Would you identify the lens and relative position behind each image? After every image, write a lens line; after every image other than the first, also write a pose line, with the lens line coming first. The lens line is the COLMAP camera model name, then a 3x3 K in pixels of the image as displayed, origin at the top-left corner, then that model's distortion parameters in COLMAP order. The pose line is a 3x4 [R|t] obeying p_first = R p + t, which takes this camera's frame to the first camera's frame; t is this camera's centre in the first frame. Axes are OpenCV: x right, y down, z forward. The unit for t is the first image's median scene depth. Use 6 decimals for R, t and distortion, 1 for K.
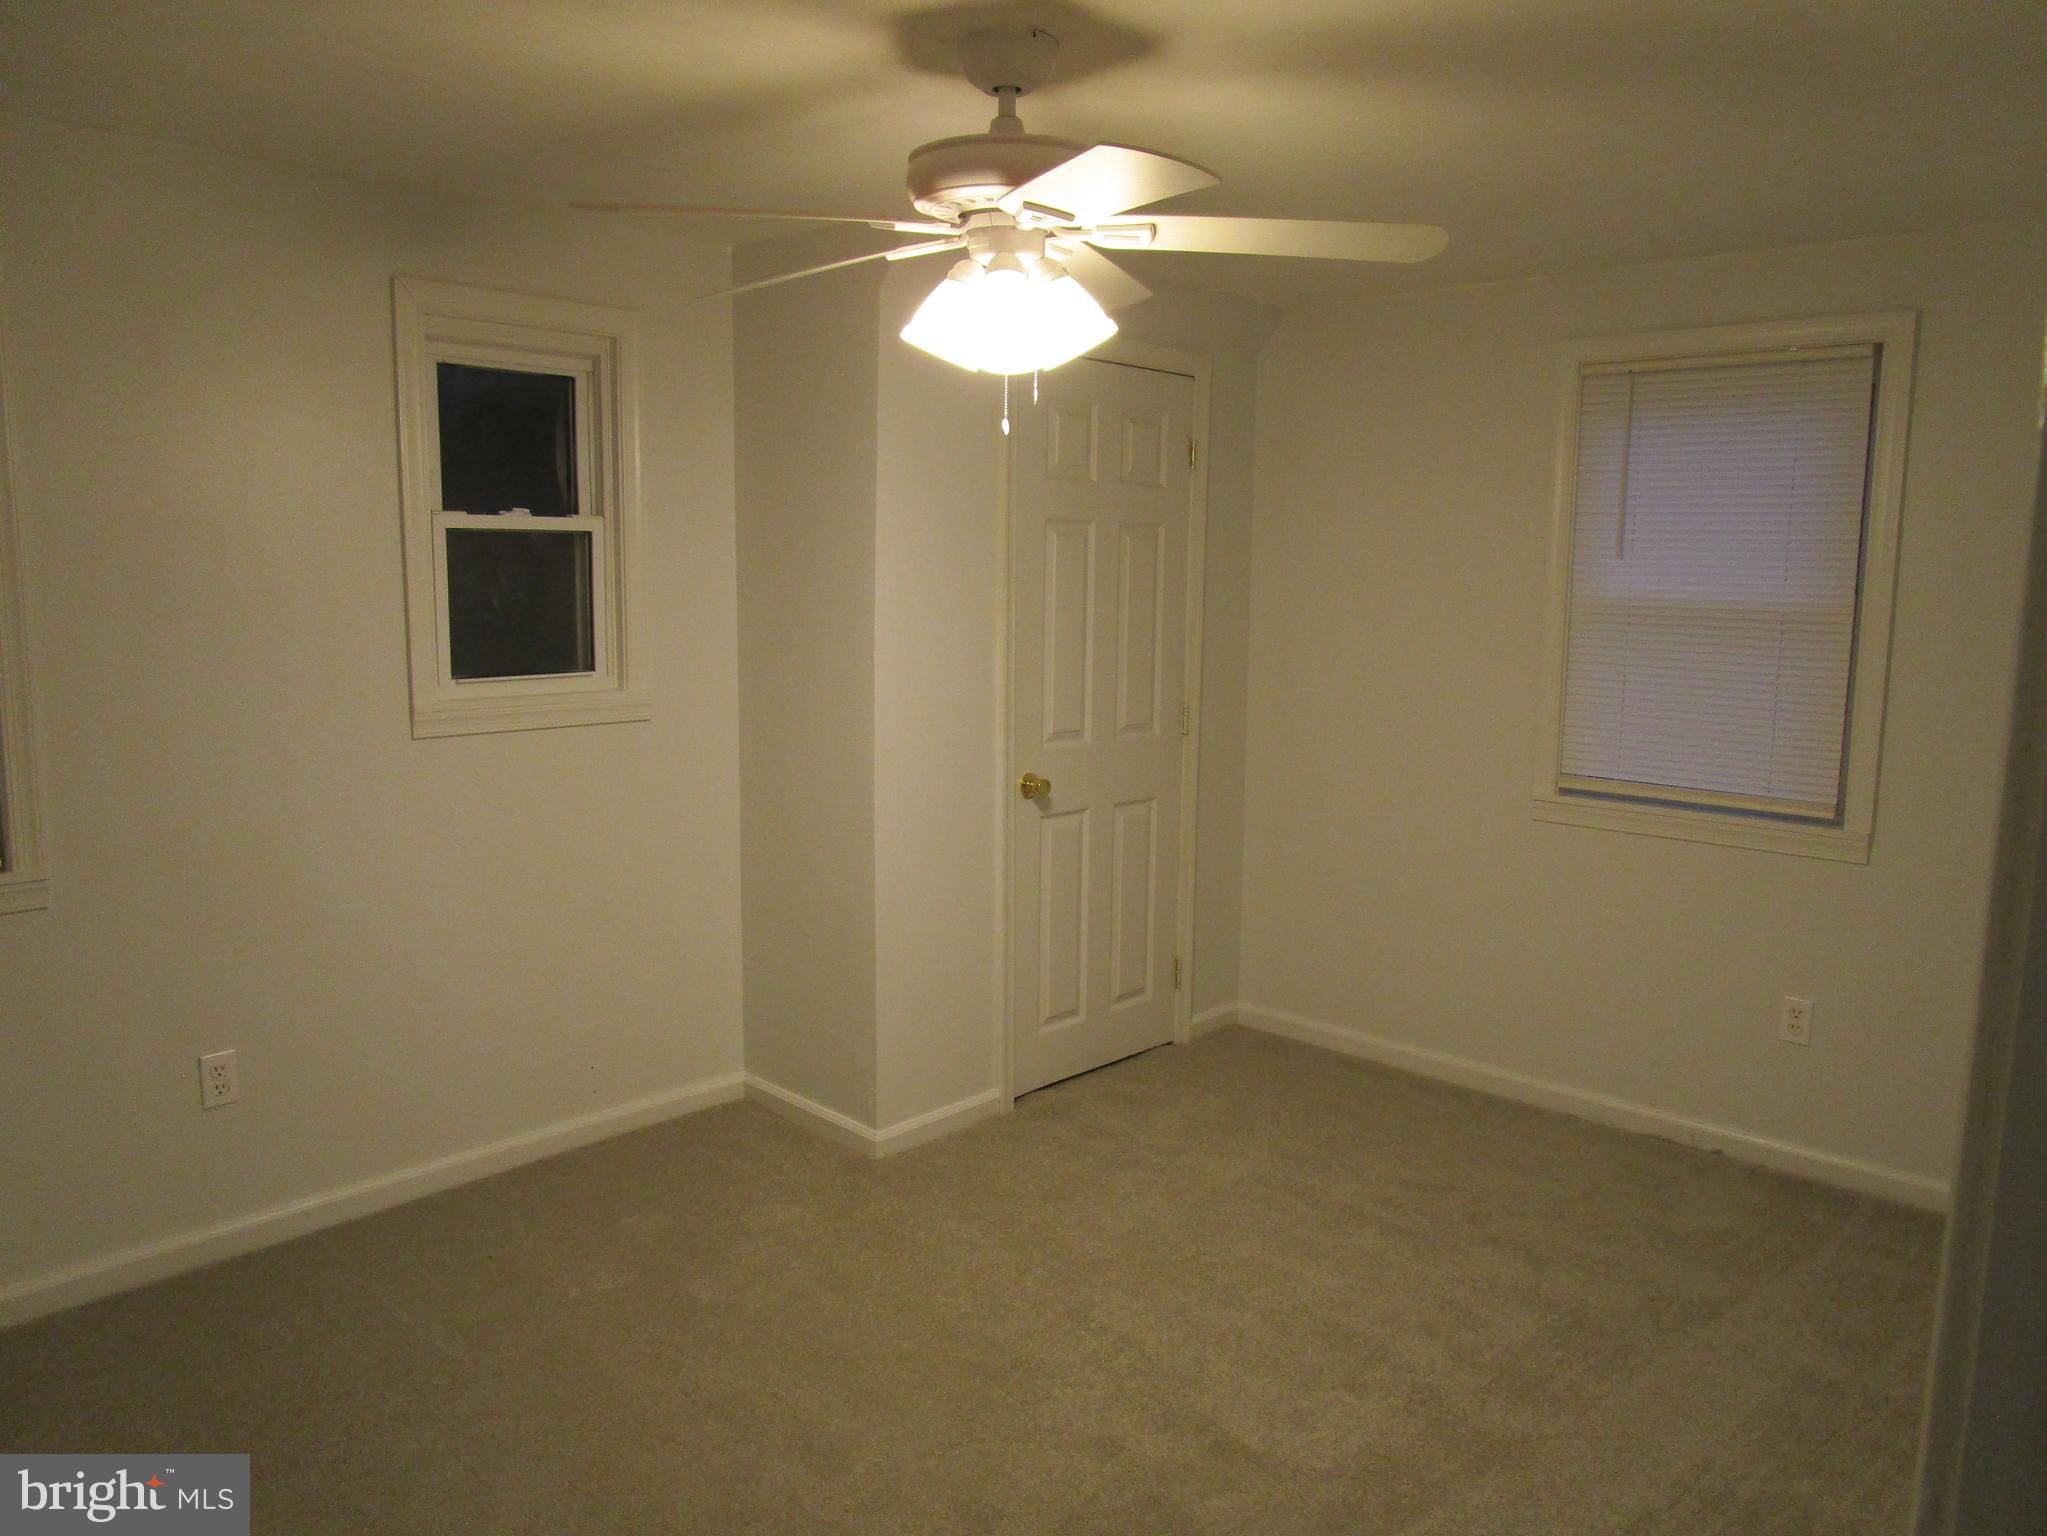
lens RADIAL K [[1471.2, 0, 1001.8], [0, 1471.2, 786.6], [0, 0, 1]] dist [-0.036002, 0.016547]
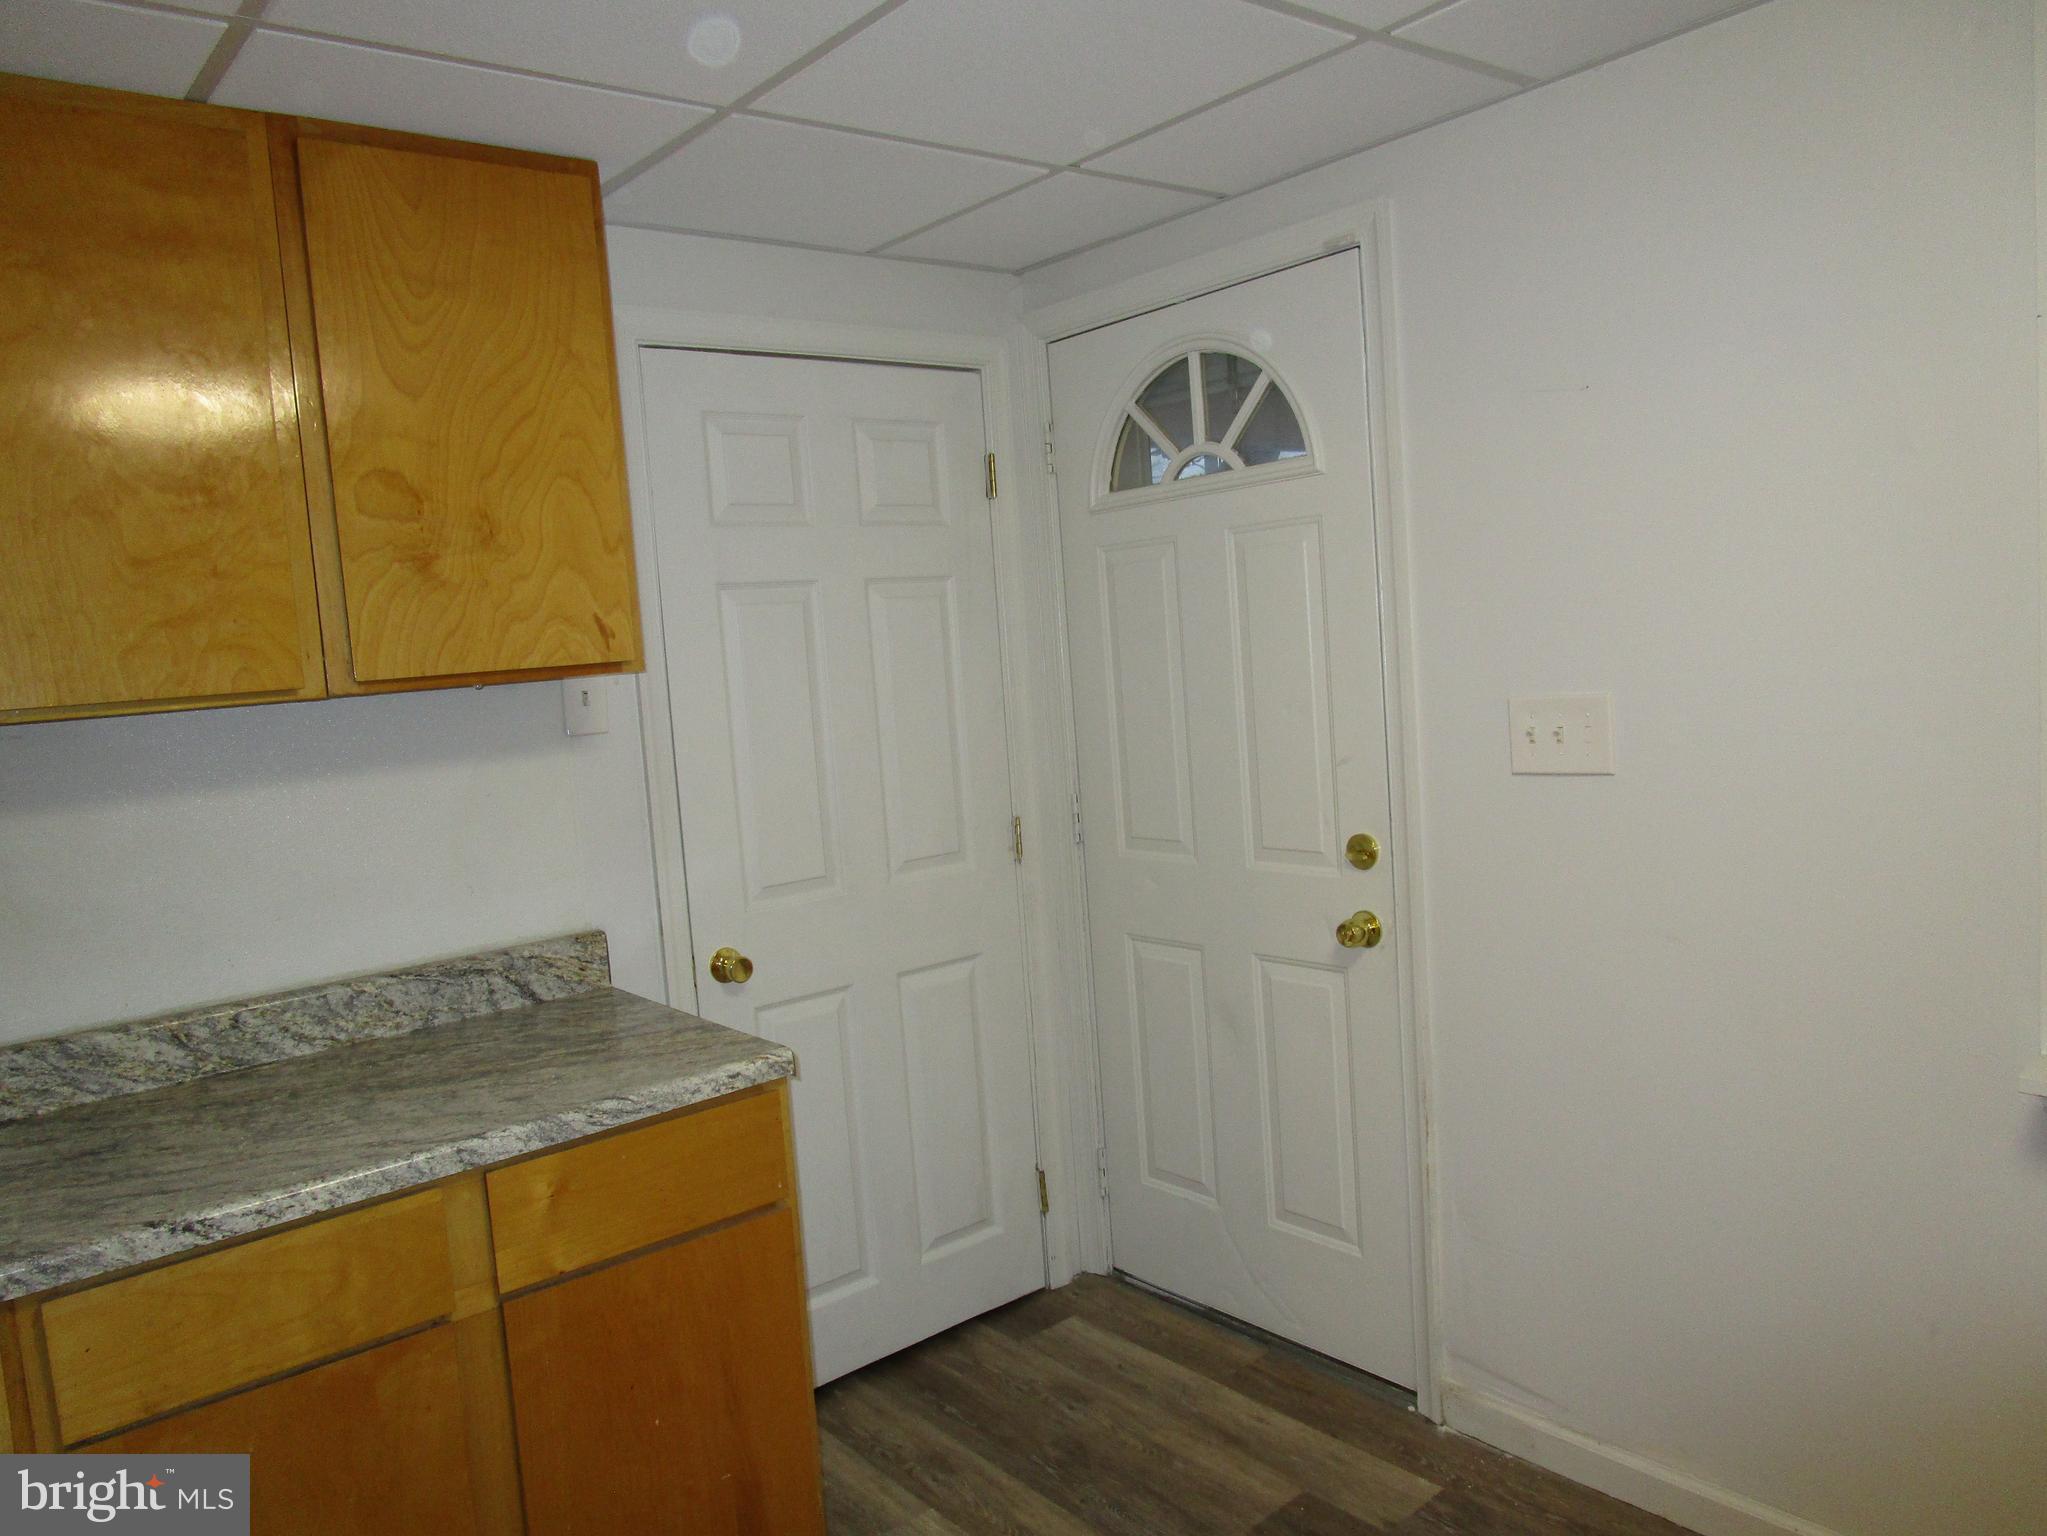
lens RADIAL K [[1471.2, 0, 1034.0], [0, 1471.2, 775.1], [0, 0, 1]] dist [-0.036002, 0.016547]
pose [[0.982736, -0.073112, -0.169952, 0.308569], [0.064842, 0.996448, -0.053721, -0.047078], [0.173276, 0.041773, 0.983987, 0.362965]]
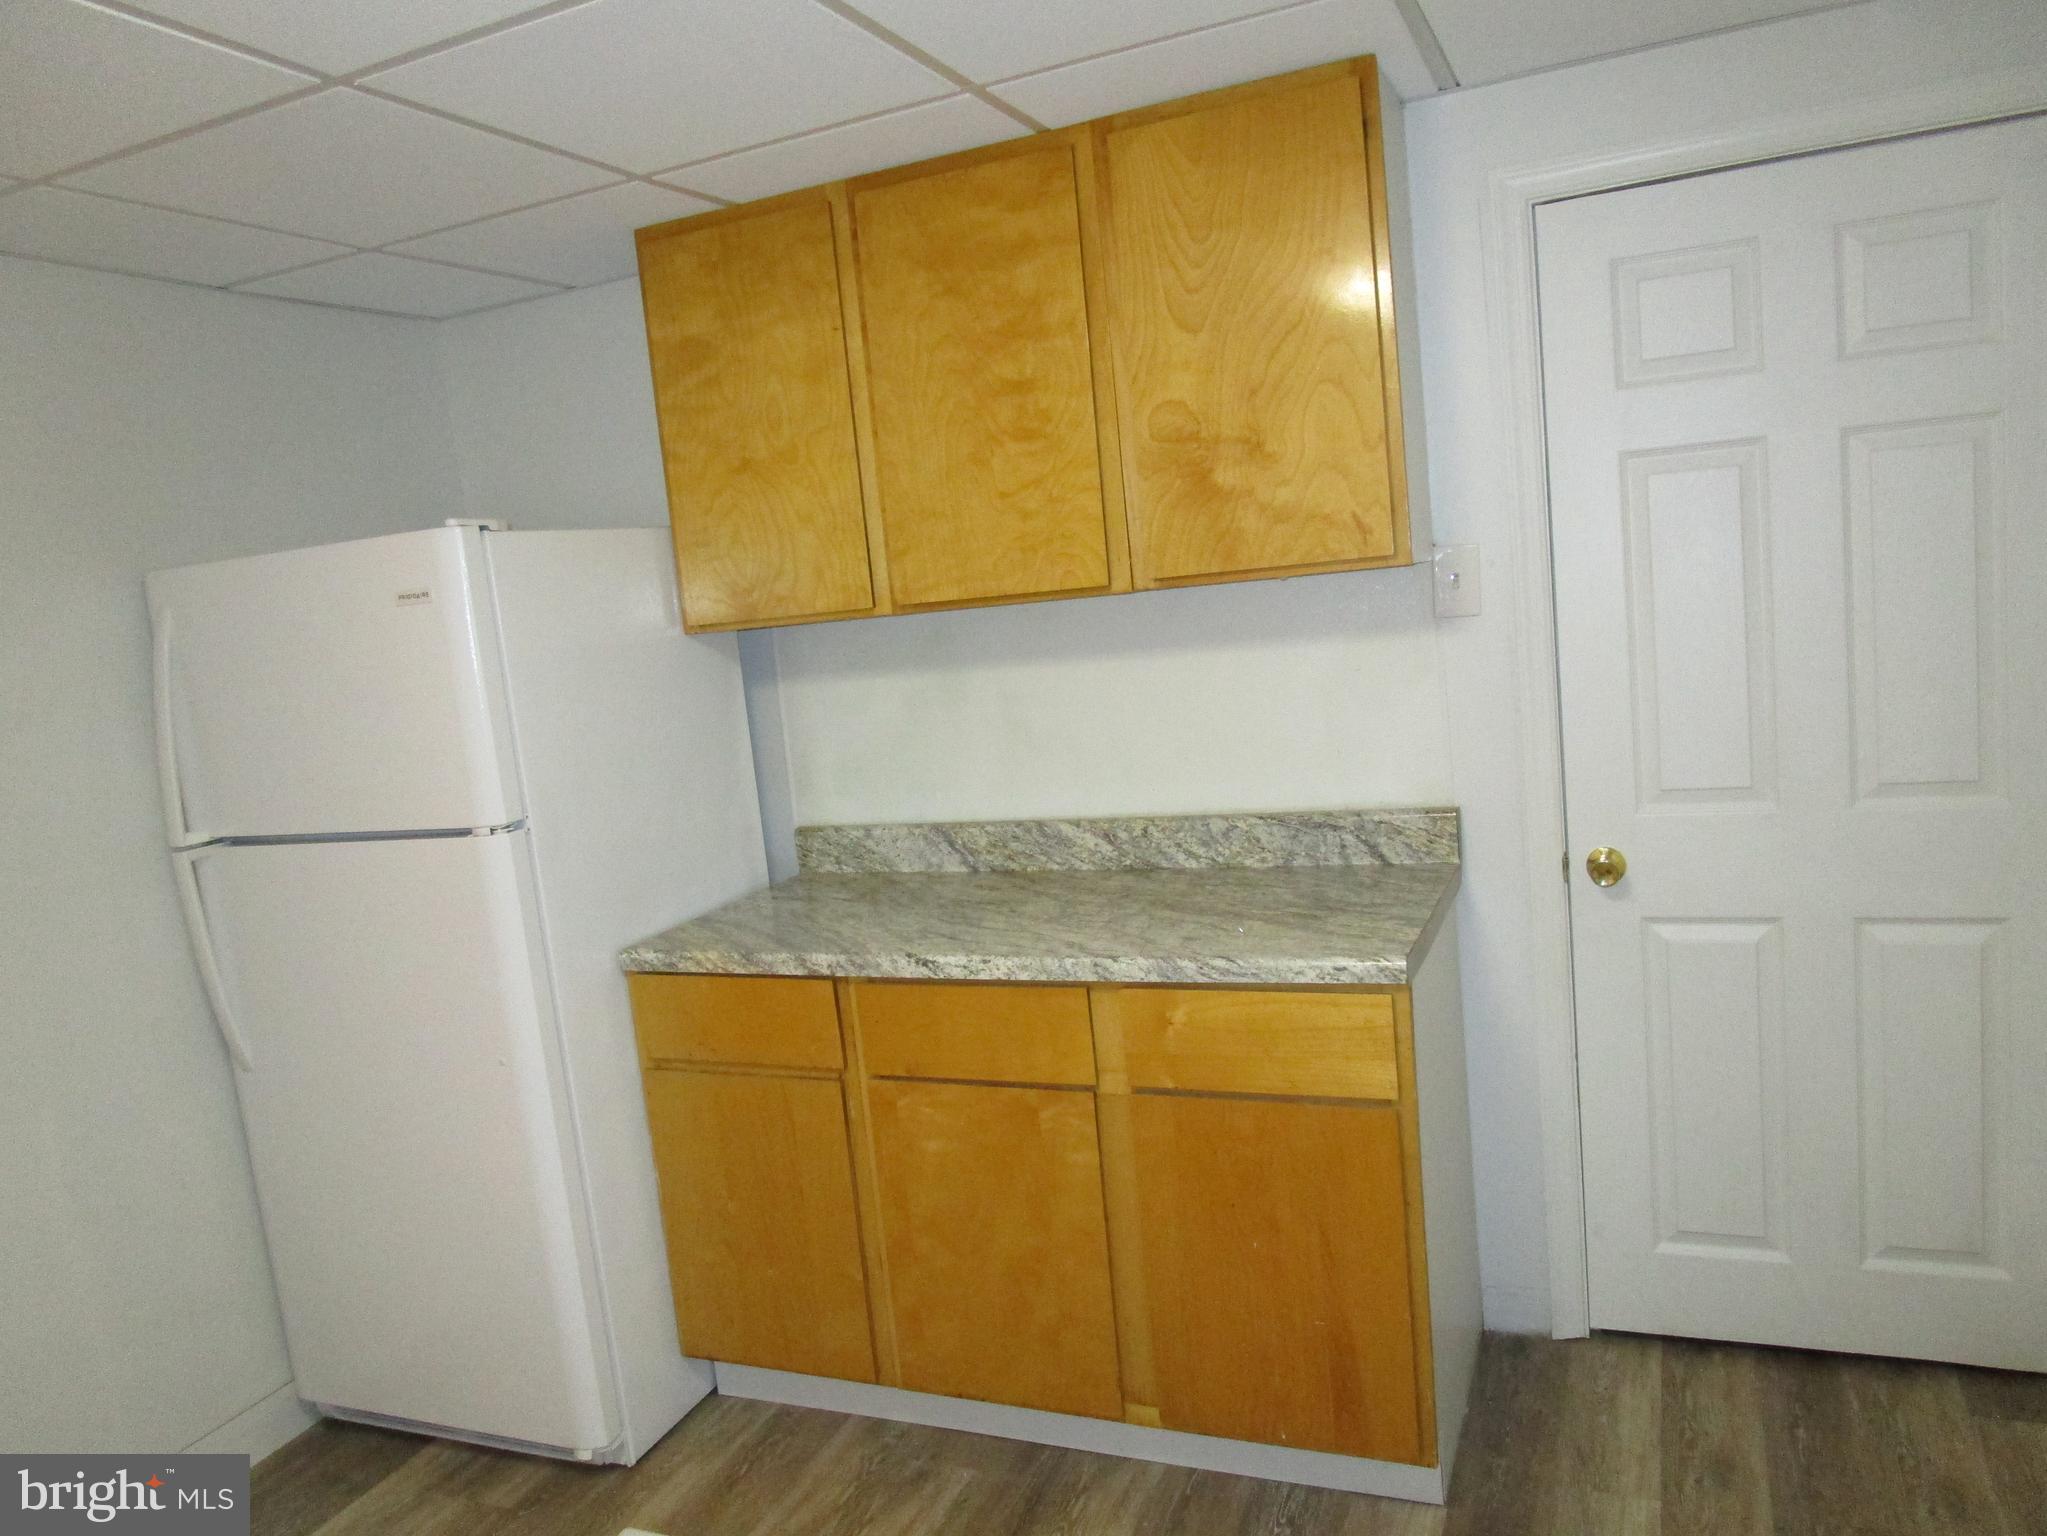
lens RADIAL K [[1471.2, 0, 1021.7], [0, 1471.2, 776.6], [0, 0, 1]] dist [-0.036002, 0.016547]
pose [[0.282955, 0.082118, -0.955611, 0.672098], [-0.037309, 0.996516, 0.074586, -0.093604], [0.958407, 0.014549, 0.285033, 0.660232]]
